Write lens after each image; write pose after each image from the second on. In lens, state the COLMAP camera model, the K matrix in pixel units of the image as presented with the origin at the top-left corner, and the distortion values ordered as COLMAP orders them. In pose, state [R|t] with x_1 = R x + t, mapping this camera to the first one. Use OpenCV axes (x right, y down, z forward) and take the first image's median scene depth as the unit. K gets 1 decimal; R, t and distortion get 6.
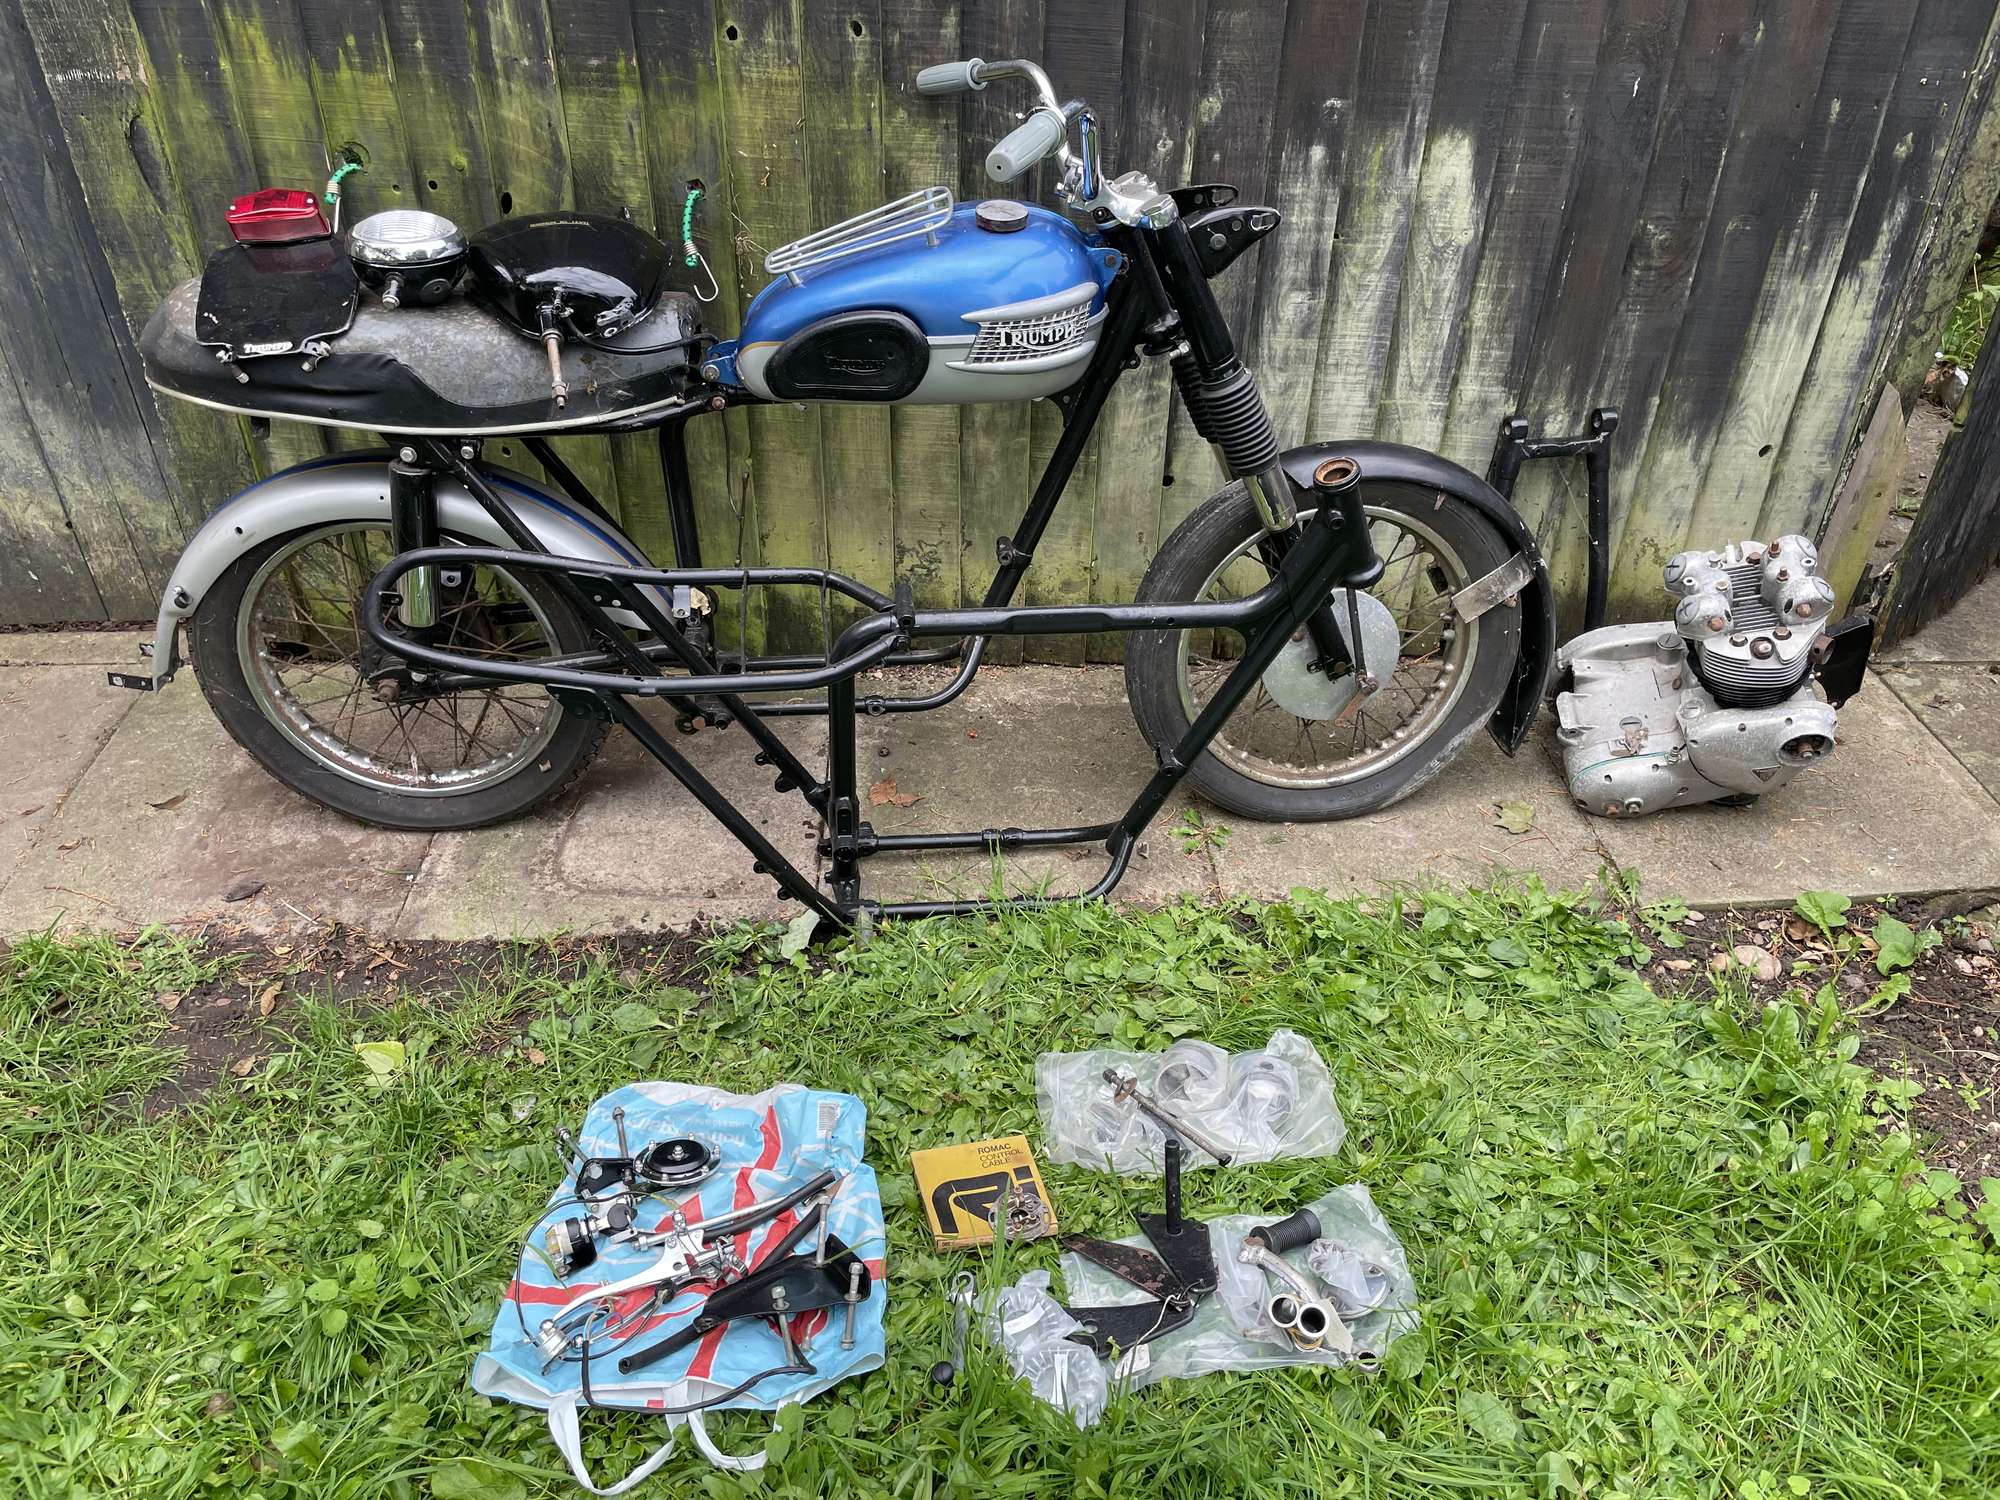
lens RADIAL K [[1523.2, 0, 989.5], [0, 1523.2, 752.9], [0, 0, 1]] dist [0.000233, -0.017024]
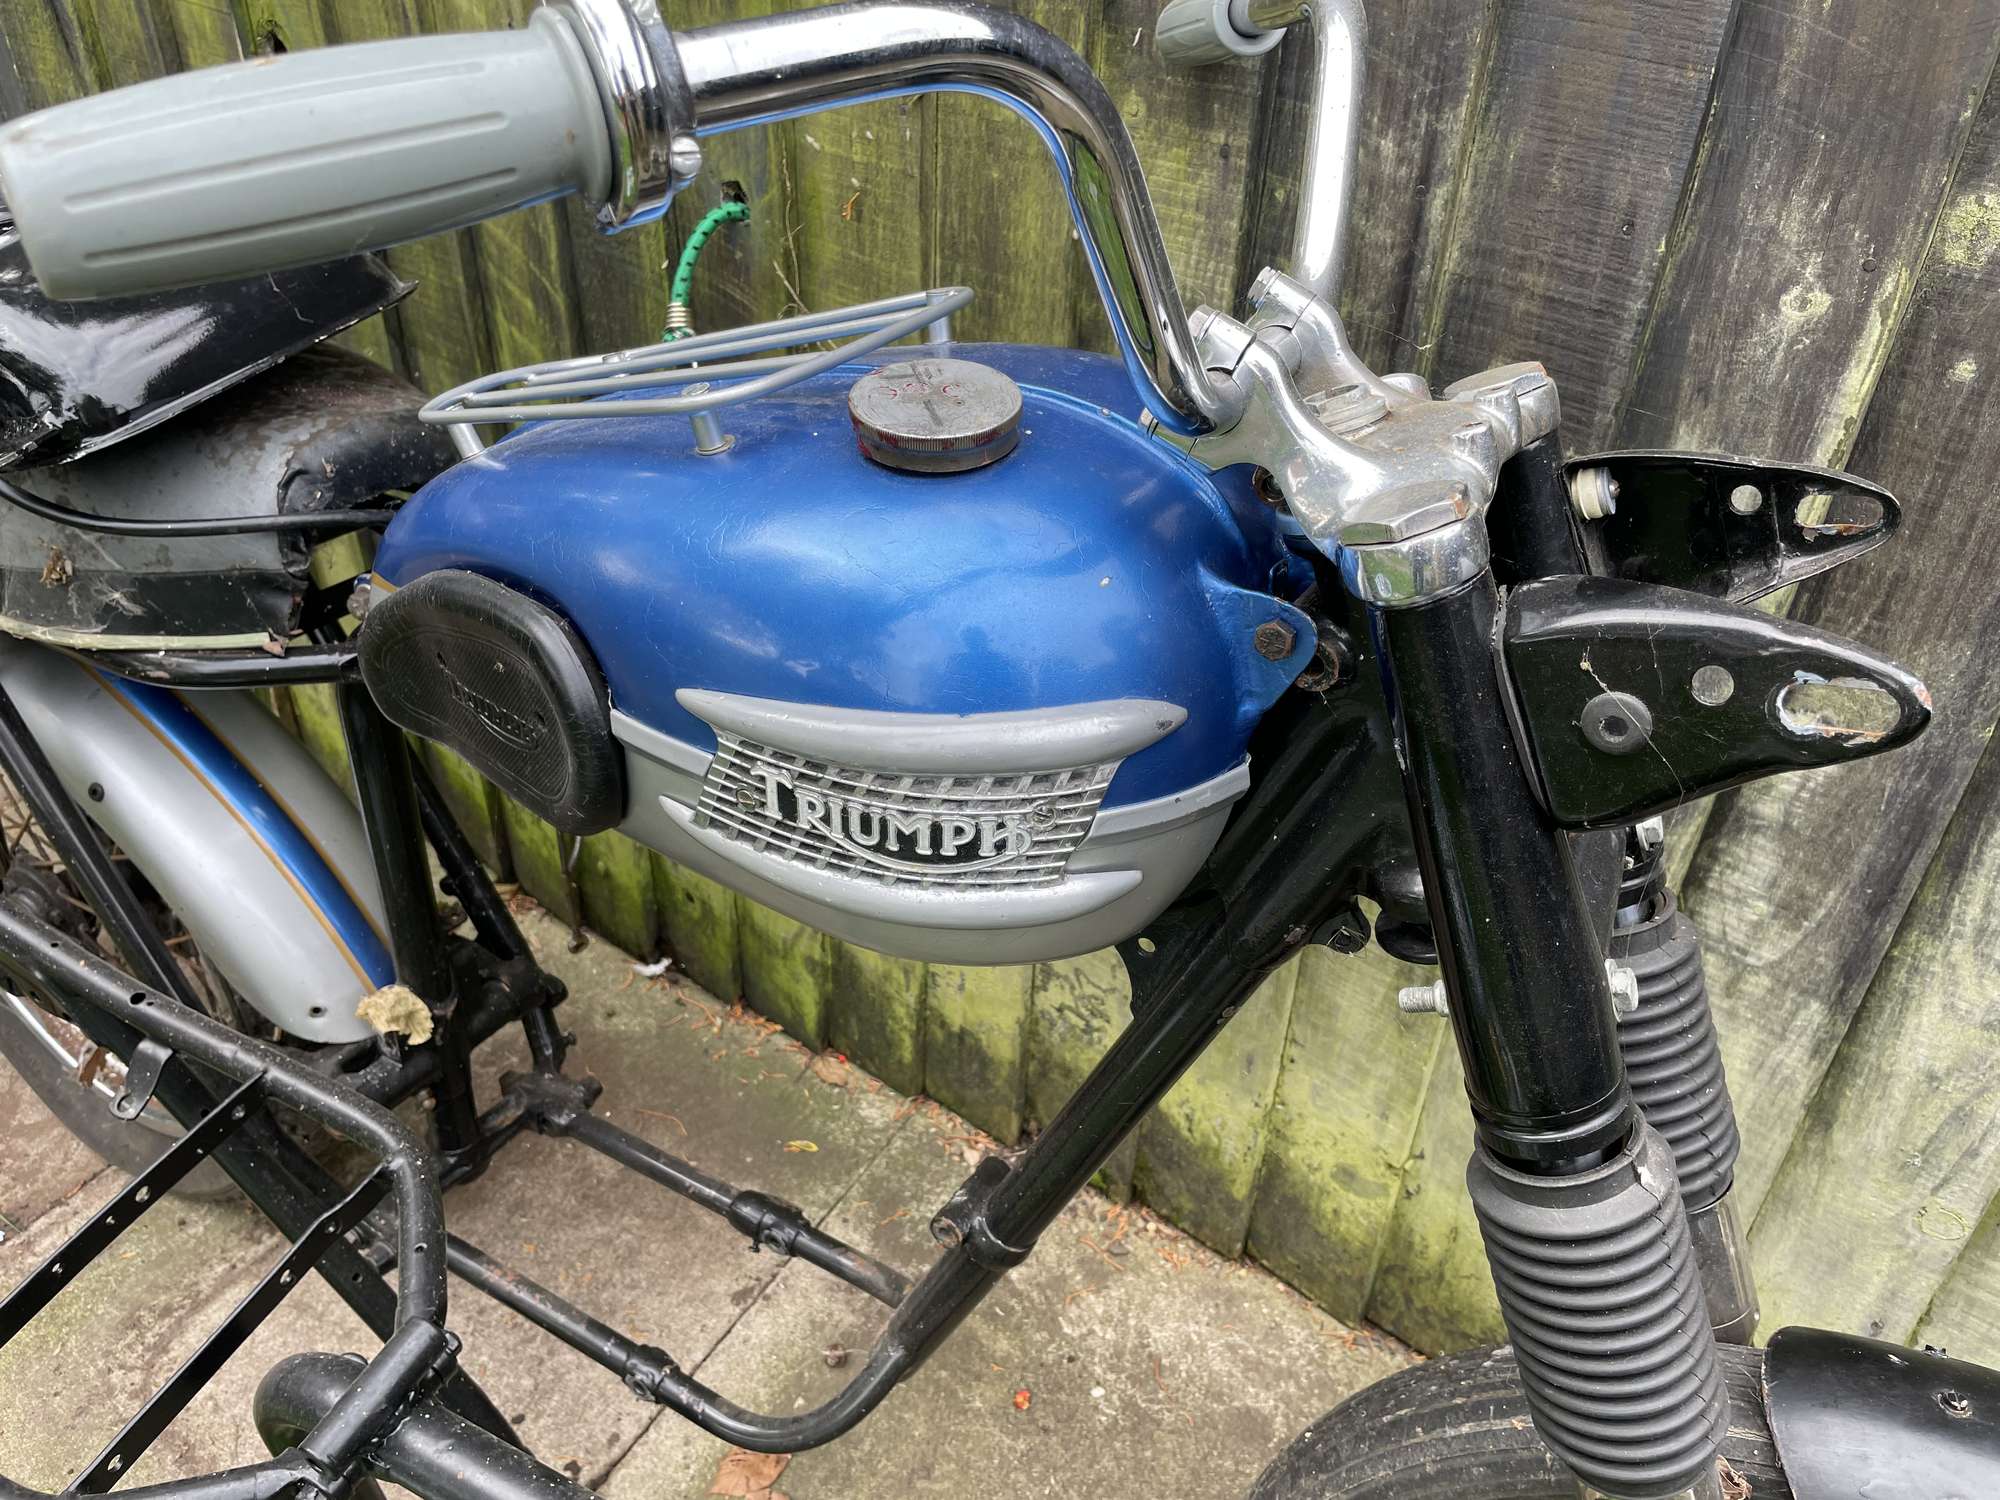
lens RADIAL K [[1523.2, 0, 997.0], [0, 1523.2, 759.6], [0, 0, 1]] dist [0.000233, -0.017024]
pose [[0.833219, 0.328846, -0.444530, 0.153694], [-0.339247, 0.938867, 0.058659, -0.267646], [0.436644, 0.101929, 0.893841, 0.640204]]
